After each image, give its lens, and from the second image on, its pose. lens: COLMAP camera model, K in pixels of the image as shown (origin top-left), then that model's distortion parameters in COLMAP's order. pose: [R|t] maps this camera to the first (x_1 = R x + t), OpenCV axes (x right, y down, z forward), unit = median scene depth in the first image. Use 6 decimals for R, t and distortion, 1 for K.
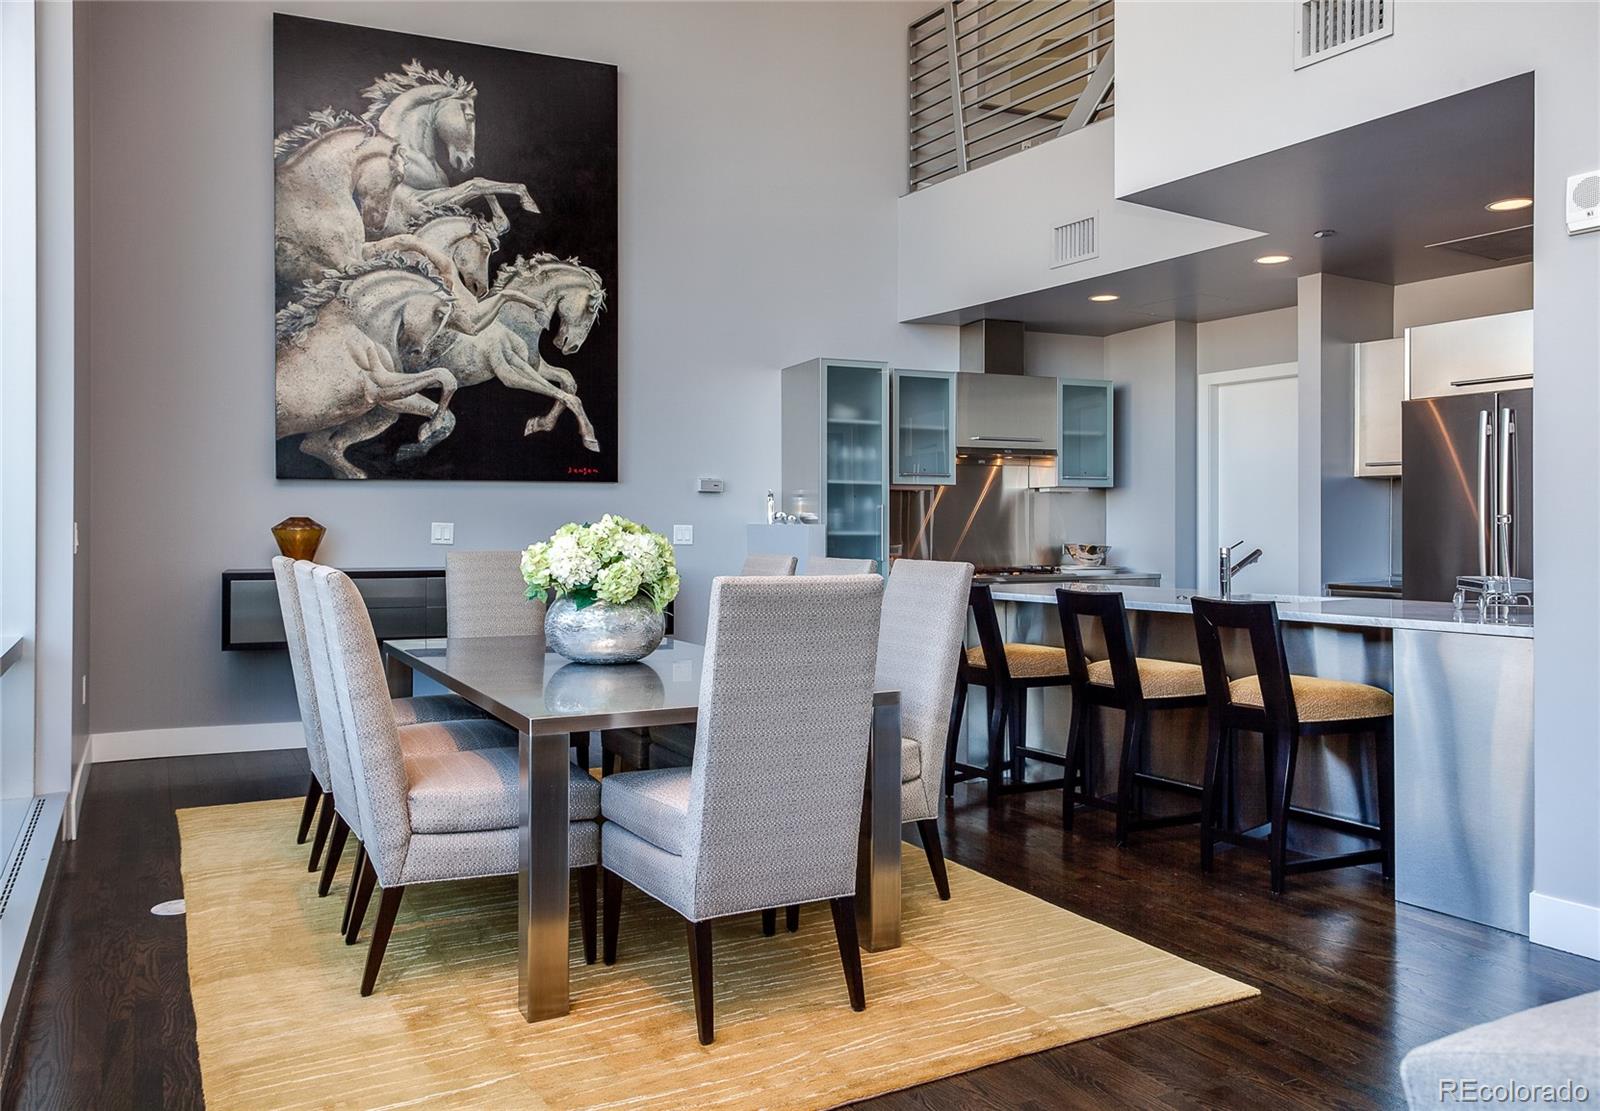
lens RADIAL K [[1352.8, 0, 741.8], [0, 1352.8, 516.4], [0, 0, 1]] dist [-0.002159, 0.124487]
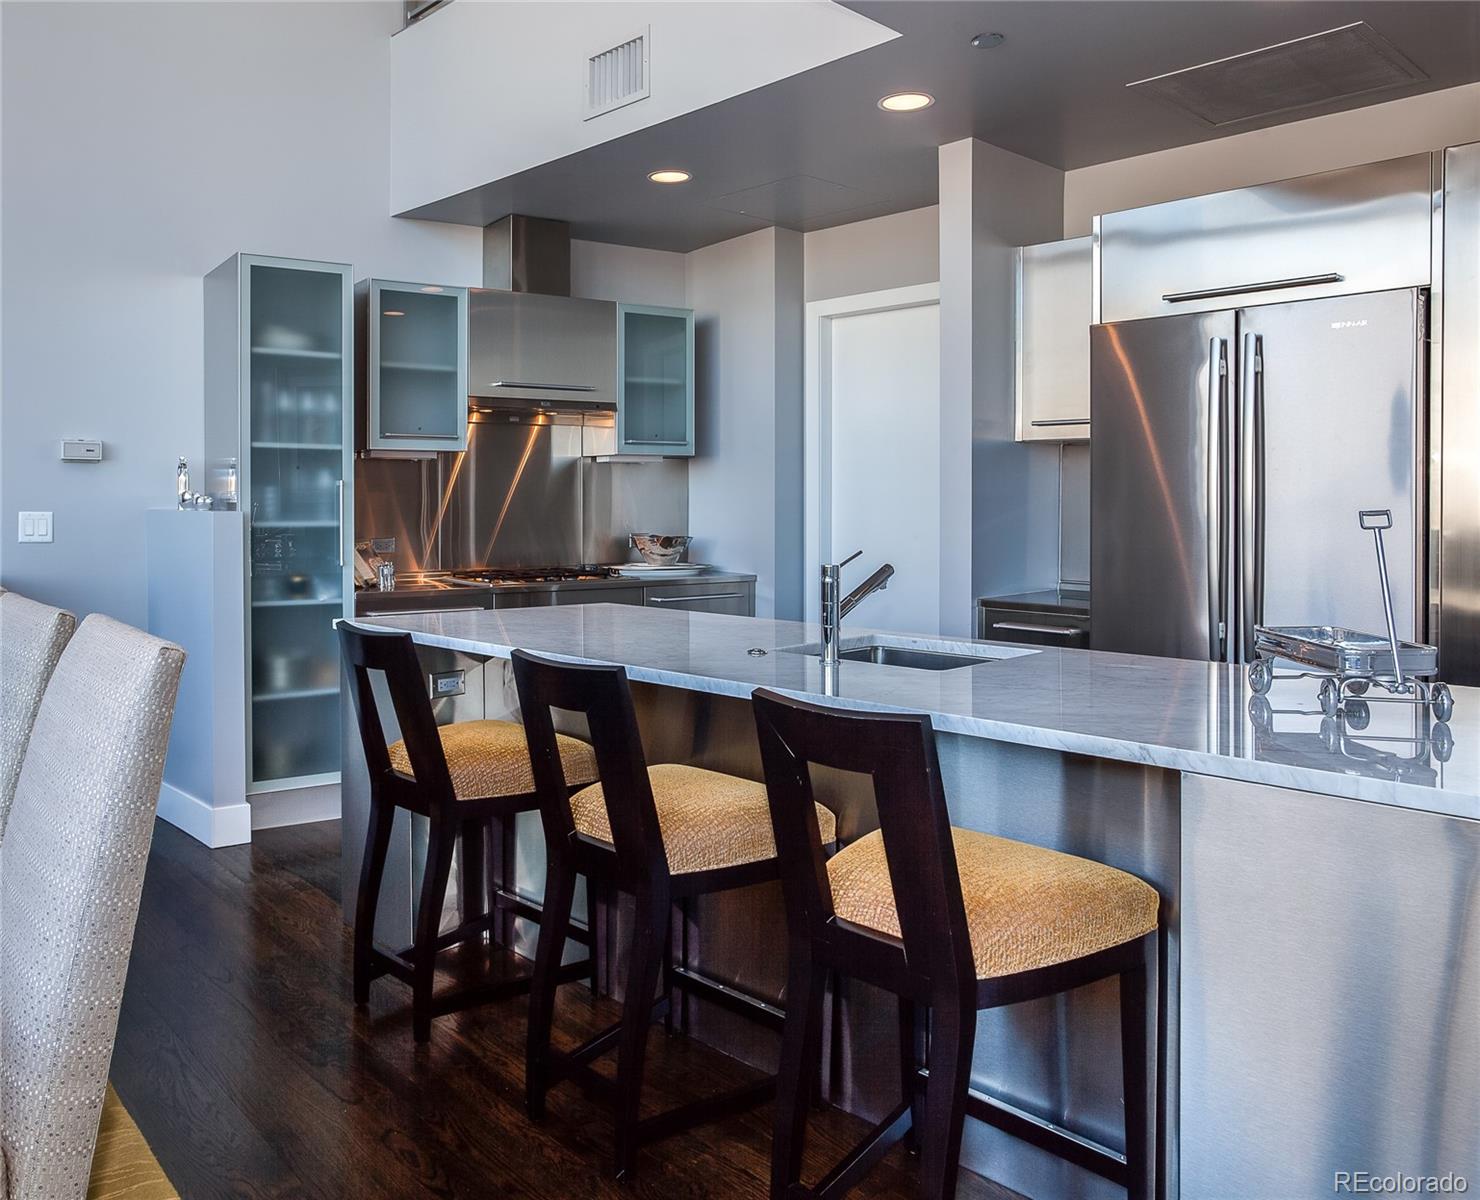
lens RADIAL K [[1342.7, 0, 611.2], [0, 1342.7, 500.0], [0, 0, 1]] dist [-0.001416, 0.001038]
pose [[0.986021, -0.002078, 0.166611, 0.137369], [0.000427, 0.999950, 0.009943, -0.006205], [-0.166623, -0.009733, 0.985973, 0.368706]]
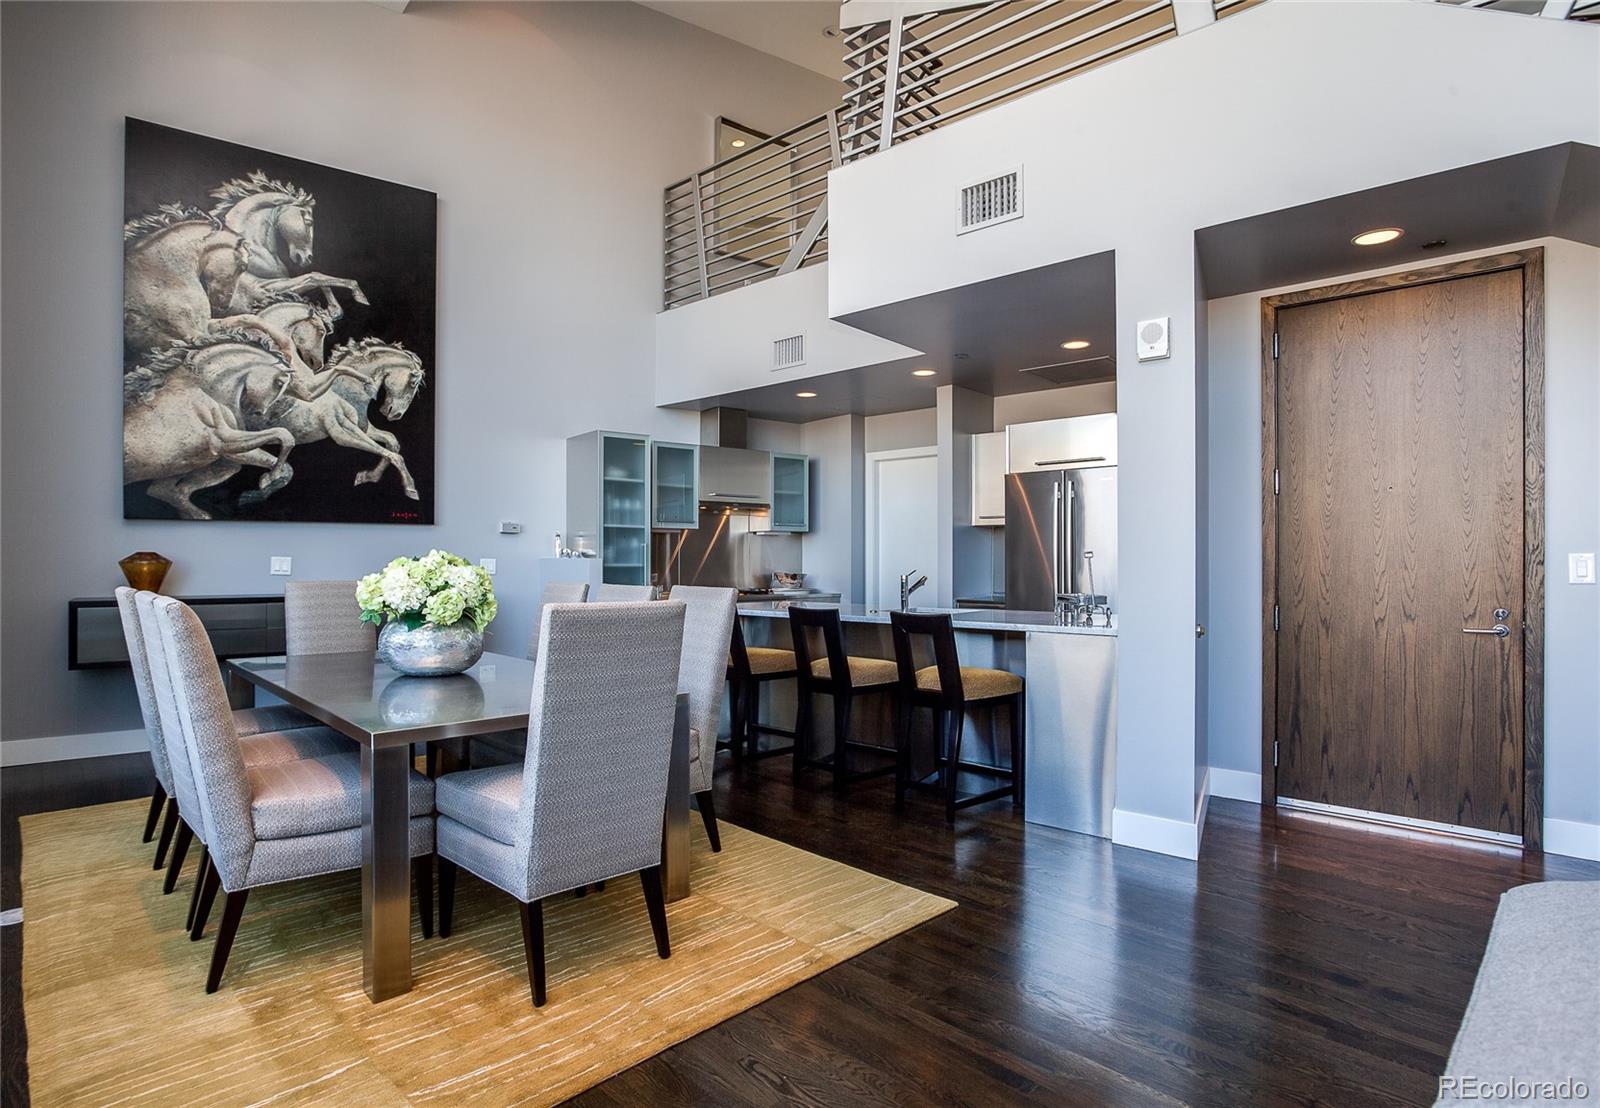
lens RADIAL K [[953.4, 0, 800.0], [0, 953.4, 554.0], [0, 0, 1]] dist [-0.057070, 0.034316]
pose [[0.958509, 0.000763, 0.285061, -0.018431], [-0.001177, 0.999998, 0.001280, 0.000466], [-0.285060, -0.001563, 0.958509, 0.072917]]
